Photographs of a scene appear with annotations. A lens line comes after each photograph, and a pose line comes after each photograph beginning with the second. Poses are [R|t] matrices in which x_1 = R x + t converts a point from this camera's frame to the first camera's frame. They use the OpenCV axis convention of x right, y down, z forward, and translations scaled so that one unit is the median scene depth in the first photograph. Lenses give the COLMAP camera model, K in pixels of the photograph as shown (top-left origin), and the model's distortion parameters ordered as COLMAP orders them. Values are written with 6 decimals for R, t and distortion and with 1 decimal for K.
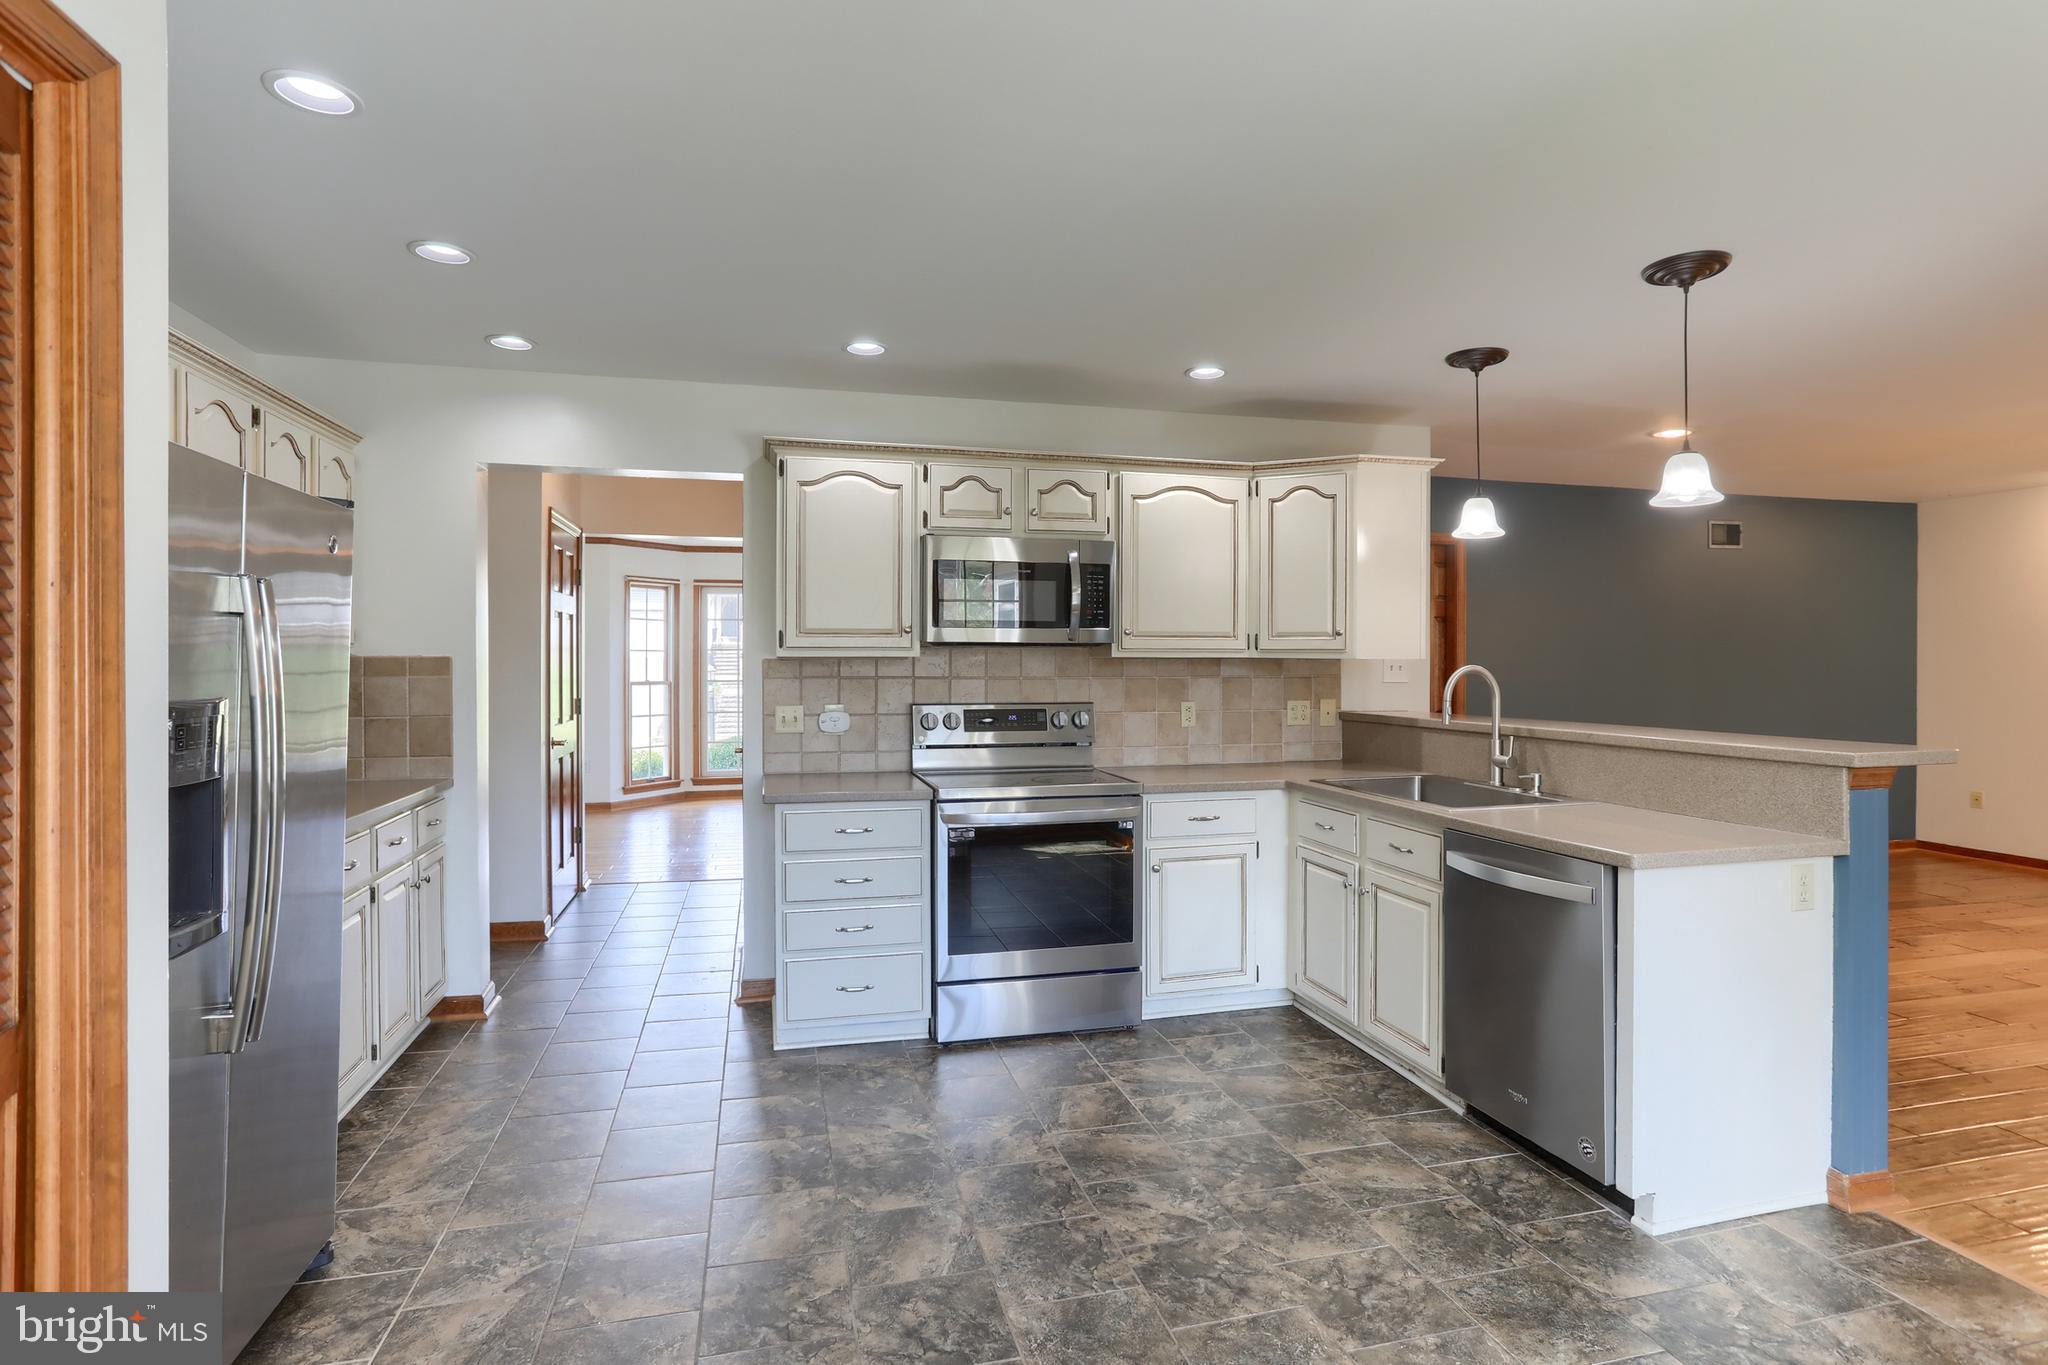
lens RADIAL K [[1023.8, 0, 1007.0], [0, 1023.8, 685.9], [0, 0, 1]] dist [-0.052901, 0.027005]
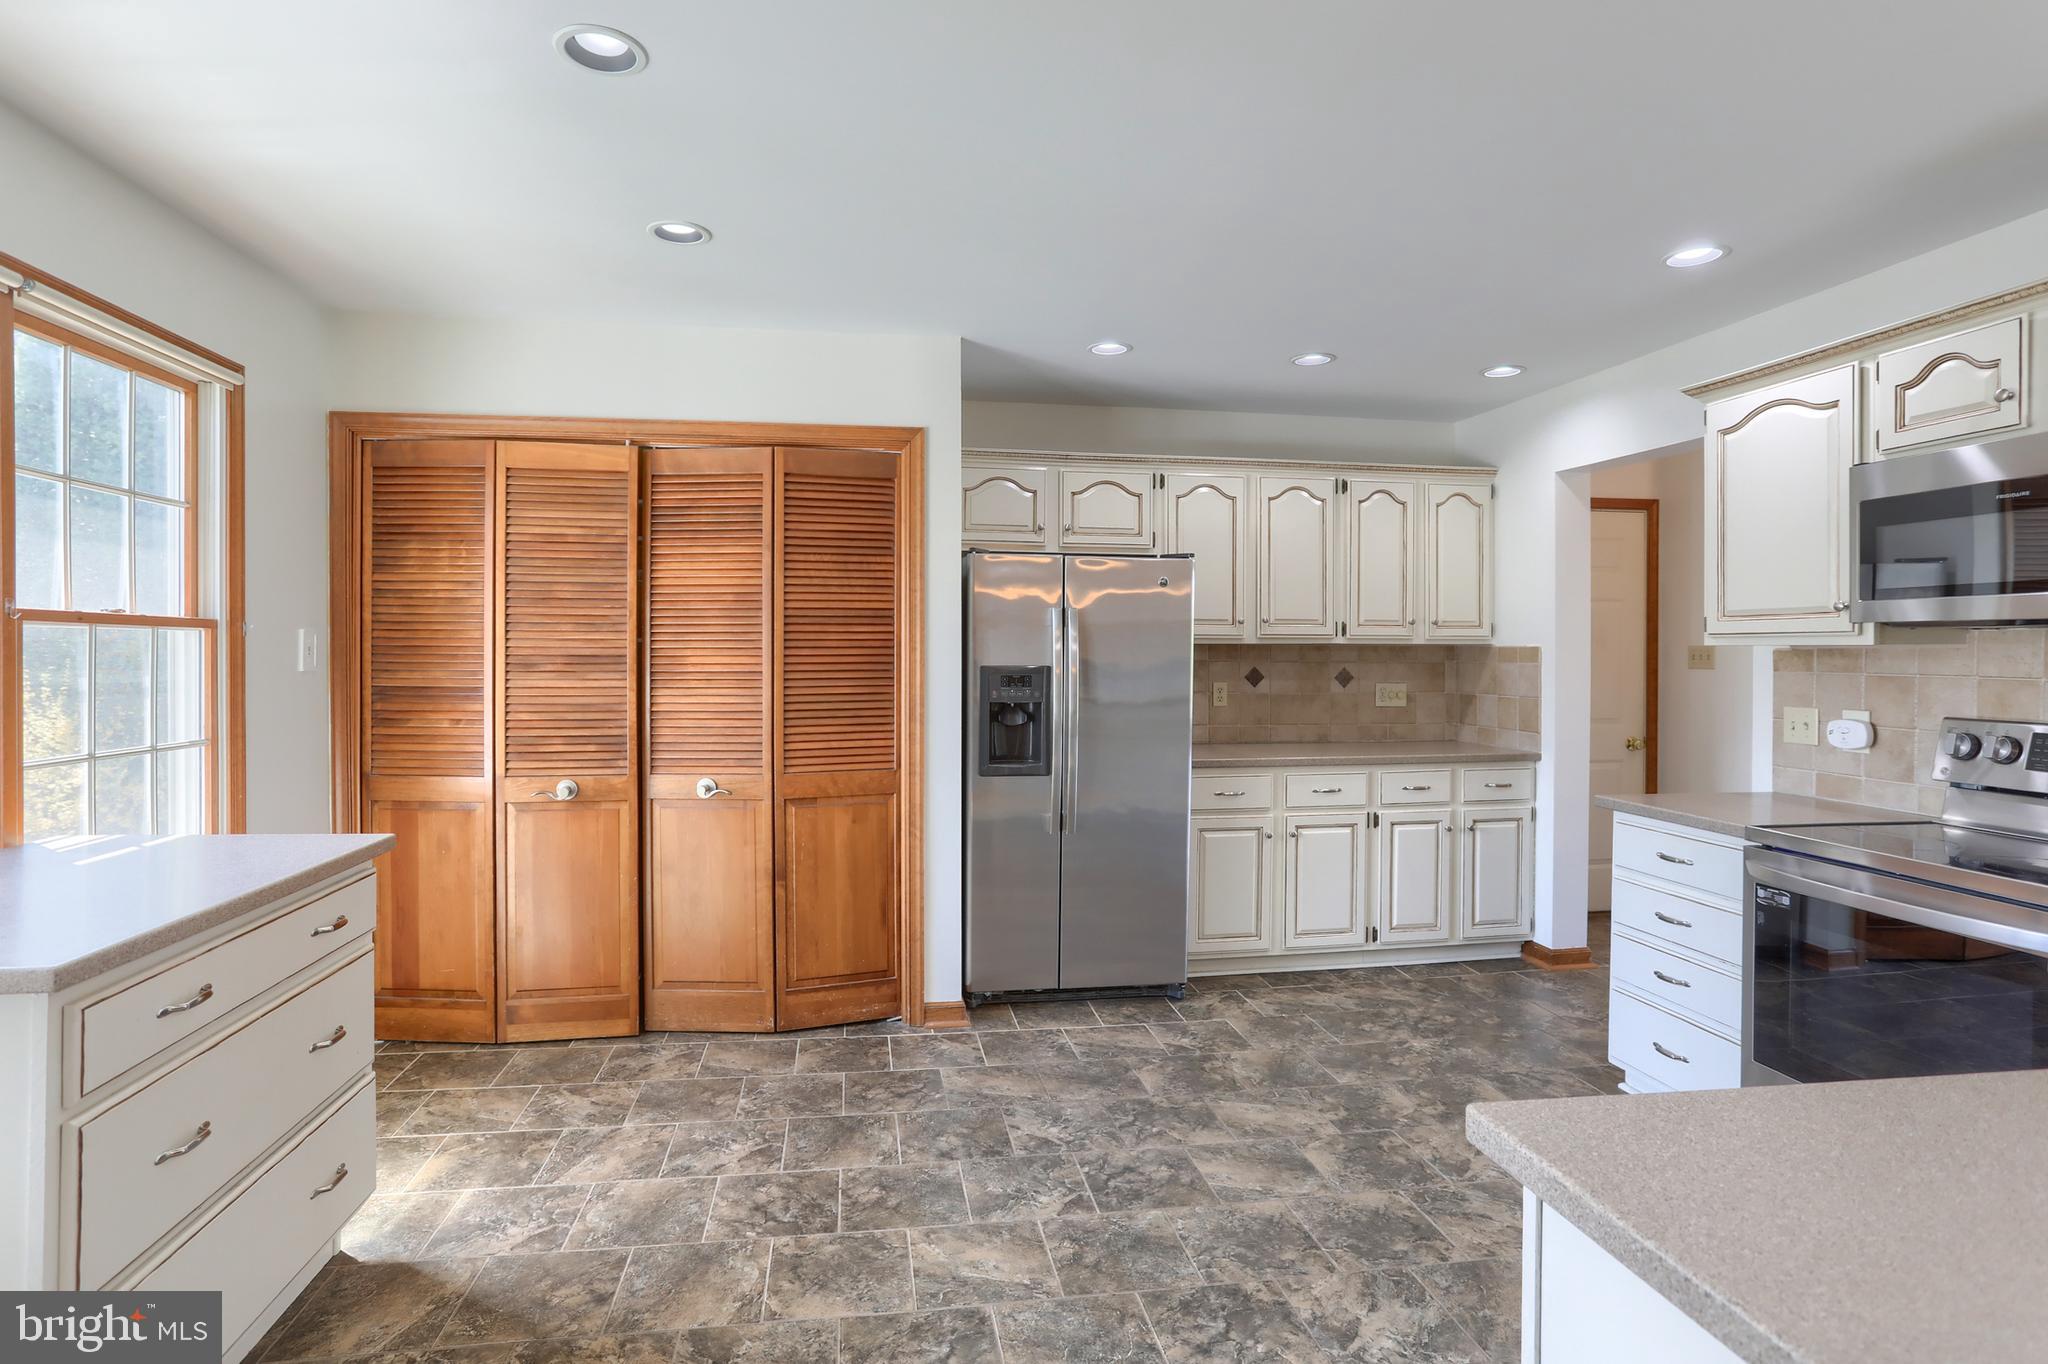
lens RADIAL K [[1023.8, 0, 1019.8], [0, 1023.8, 665.1], [0, 0, 1]] dist [-0.052901, 0.027005]
pose [[-0.081604, 0.016255, -0.996532, 0.884195], [-0.024389, 0.999535, 0.018302, -0.017882], [0.996366, 0.025798, -0.081170, 0.697998]]
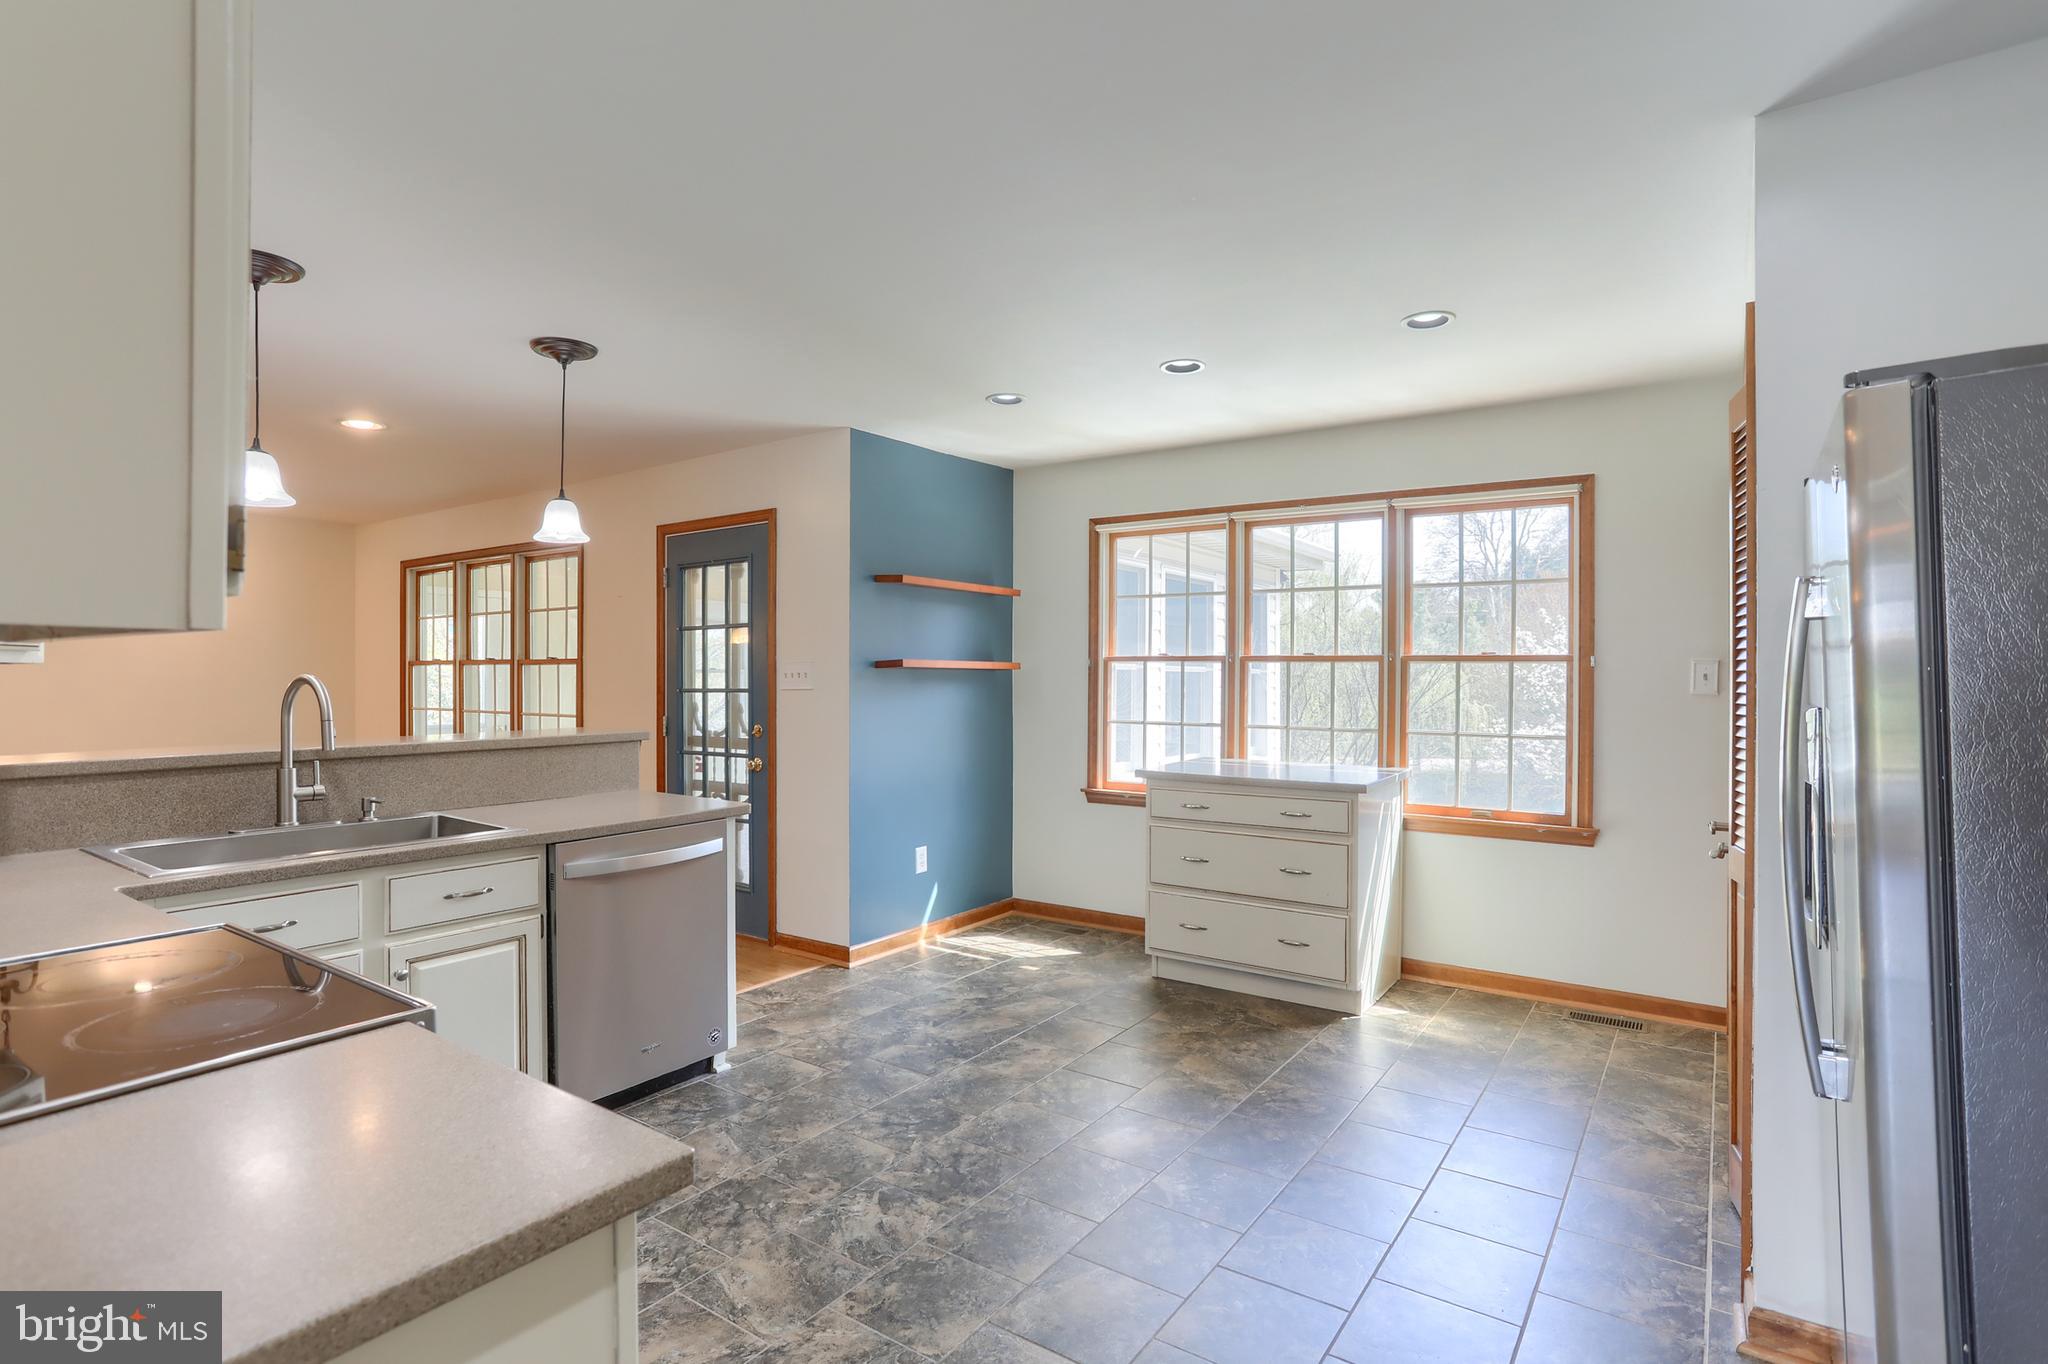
lens RADIAL K [[1023.8, 0, 1041.8], [0, 1023.8, 663.9], [0, 0, 1]] dist [-0.052901, 0.027005]
pose [[-0.671978, 0.005193, 0.740553, -0.637388], [0.012193, 0.999917, 0.004052, -0.030957], [-0.740471, 0.011752, -0.671986, 1.401611]]
